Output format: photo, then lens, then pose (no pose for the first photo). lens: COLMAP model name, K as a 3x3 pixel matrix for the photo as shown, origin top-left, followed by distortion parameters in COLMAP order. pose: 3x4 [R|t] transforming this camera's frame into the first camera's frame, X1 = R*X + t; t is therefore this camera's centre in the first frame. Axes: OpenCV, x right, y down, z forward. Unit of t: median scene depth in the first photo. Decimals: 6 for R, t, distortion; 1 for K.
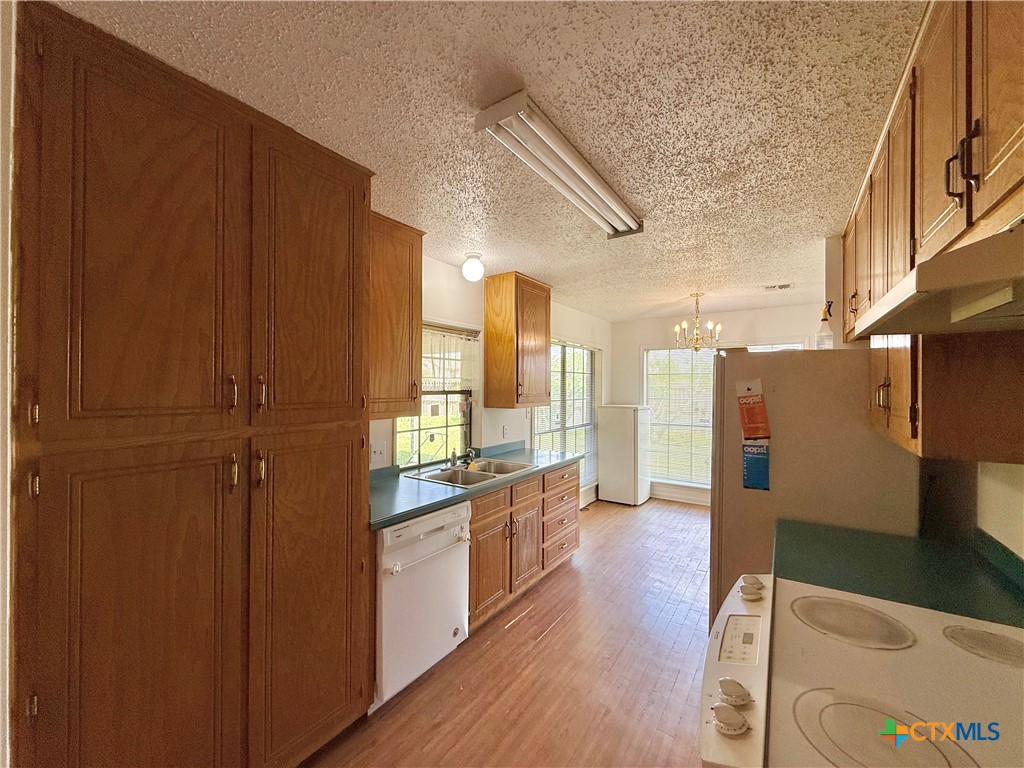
lens RADIAL K [[406.6, 0, 511.7], [0, 406.6, 386.5], [0, 0, 1]] dist [0.001324, -0.000660]
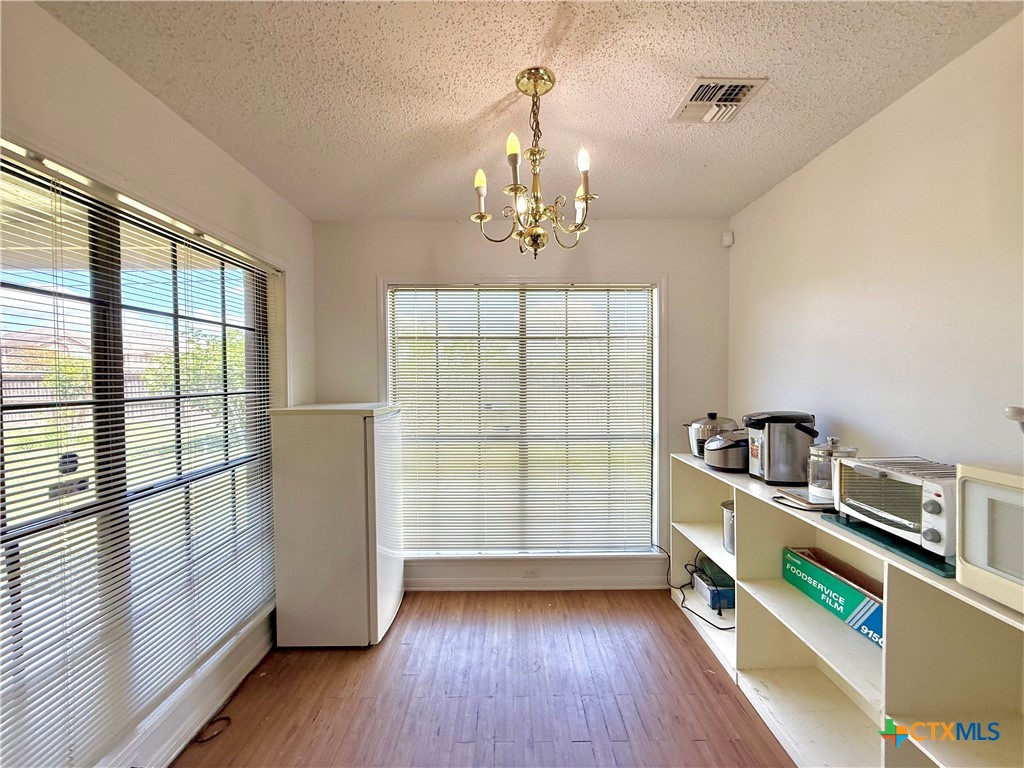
lens RADIAL K [[406.6, 0, 511.7], [0, 406.6, 386.5], [0, 0, 1]] dist [0.001324, -0.000660]
pose [[0.821467, -0.023248, 0.569783, 0.320622], [0.008553, 0.999559, 0.028453, 0.027579], [-0.570193, -0.018500, 0.821303, 0.974070]]
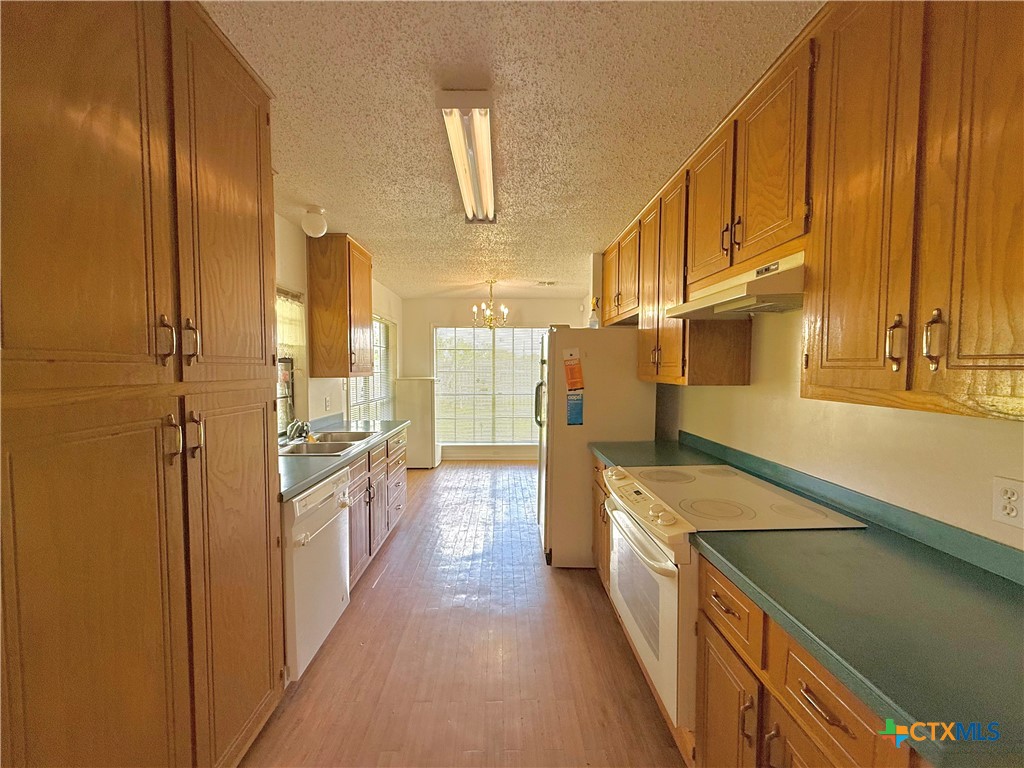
lens RADIAL K [[406.6, 0, 511.7], [0, 406.6, 386.5], [0, 0, 1]] dist [0.001324, -0.000660]
pose [[0.812947, -0.028800, 0.581625, -0.261048], [0.000769, 0.998829, 0.048384, 0.030977], [-0.582337, -0.038886, 0.812017, -0.015515]]
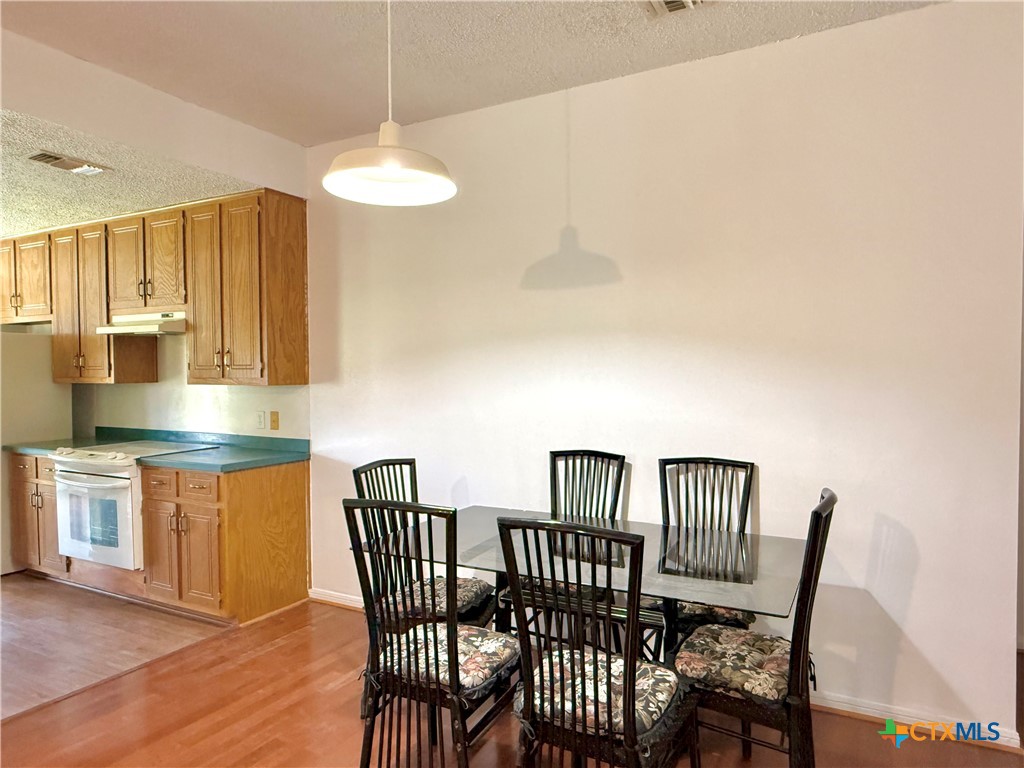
lens RADIAL K [[672.6, 0, 510.3], [0, 672.6, 393.1], [0, 0, 1]] dist [-0.004144, 0.000520]
pose [[-0.095765, -0.034519, 0.994805, -1.202373], [0.005003, 0.999369, 0.035159, 0.035092], [-0.995391, 0.008344, -0.095531, -0.373435]]
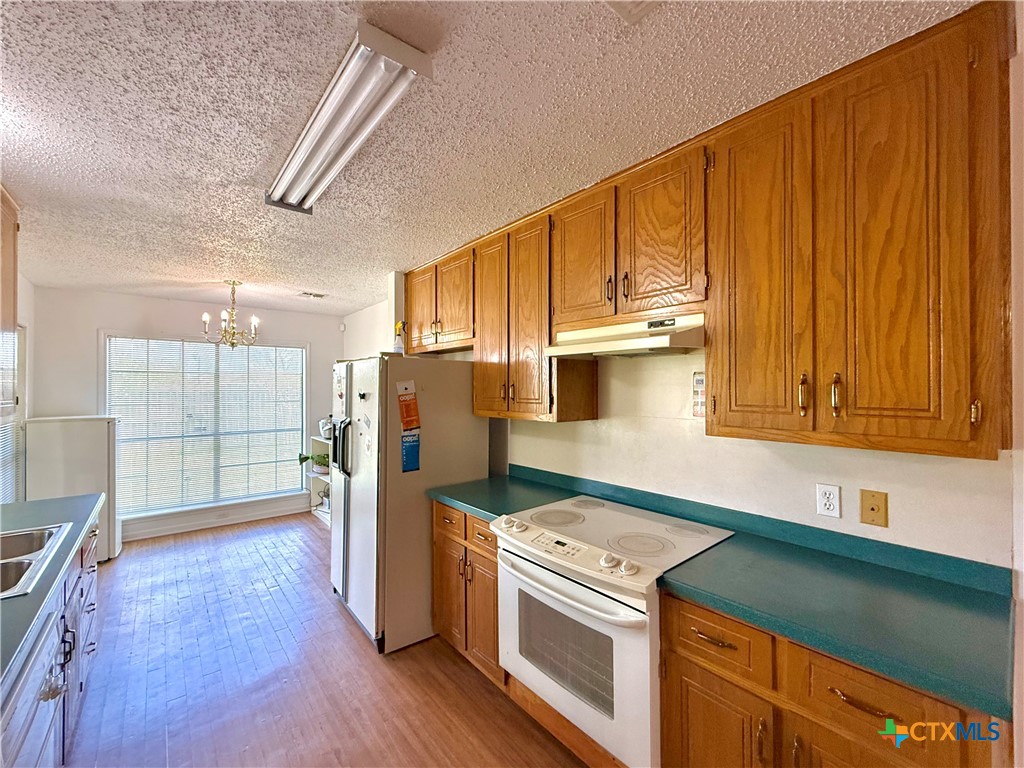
lens RADIAL K [[423.7, 0, 513.3], [0, 423.7, 386.3], [0, 0, 1]] dist [0.000791, -0.000072]
pose [[0.274708, 0.005096, 0.961514, -0.339338], [0.002827, 0.999977, -0.006108, 0.005661], [-0.961524, 0.004396, 0.274687, 0.231788]]
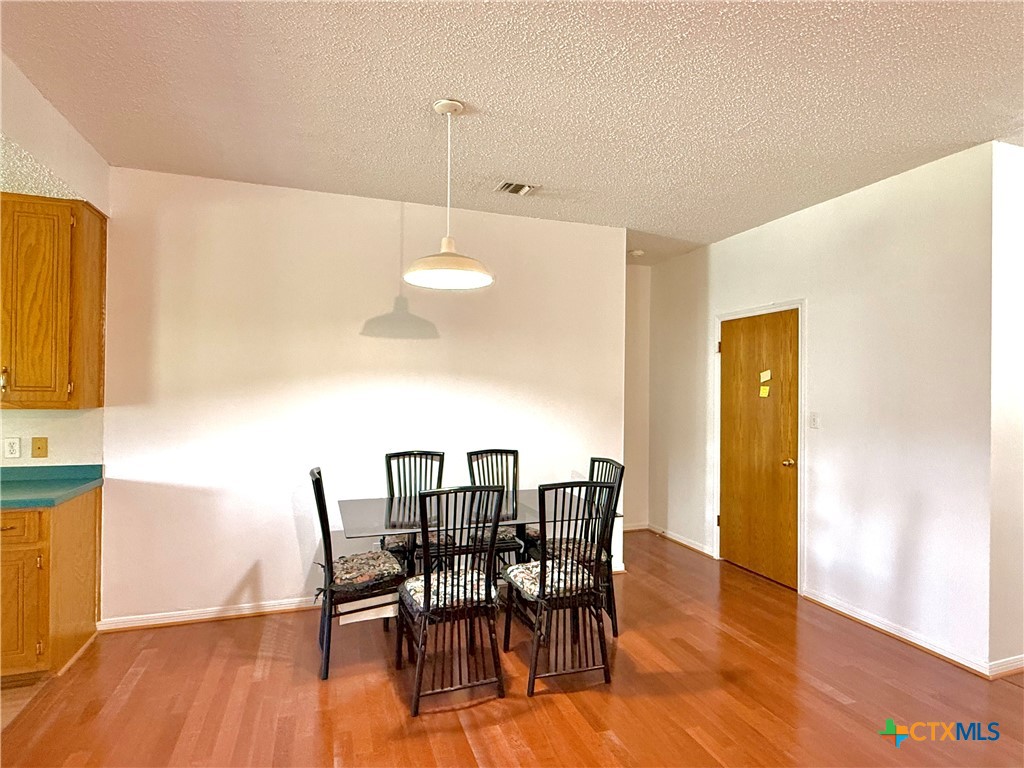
lens RADIAL K [[547.9, 0, 512.5], [0, 547.9, 386.9], [0, 0, 1]] dist [-0.000199, 0.000542]
pose [[-0.803524, -0.011228, 0.595167, -1.090649], [-0.014090, 0.999901, -0.000160, 0.013252], [-0.595106, -0.008514, -0.803602, 0.275380]]
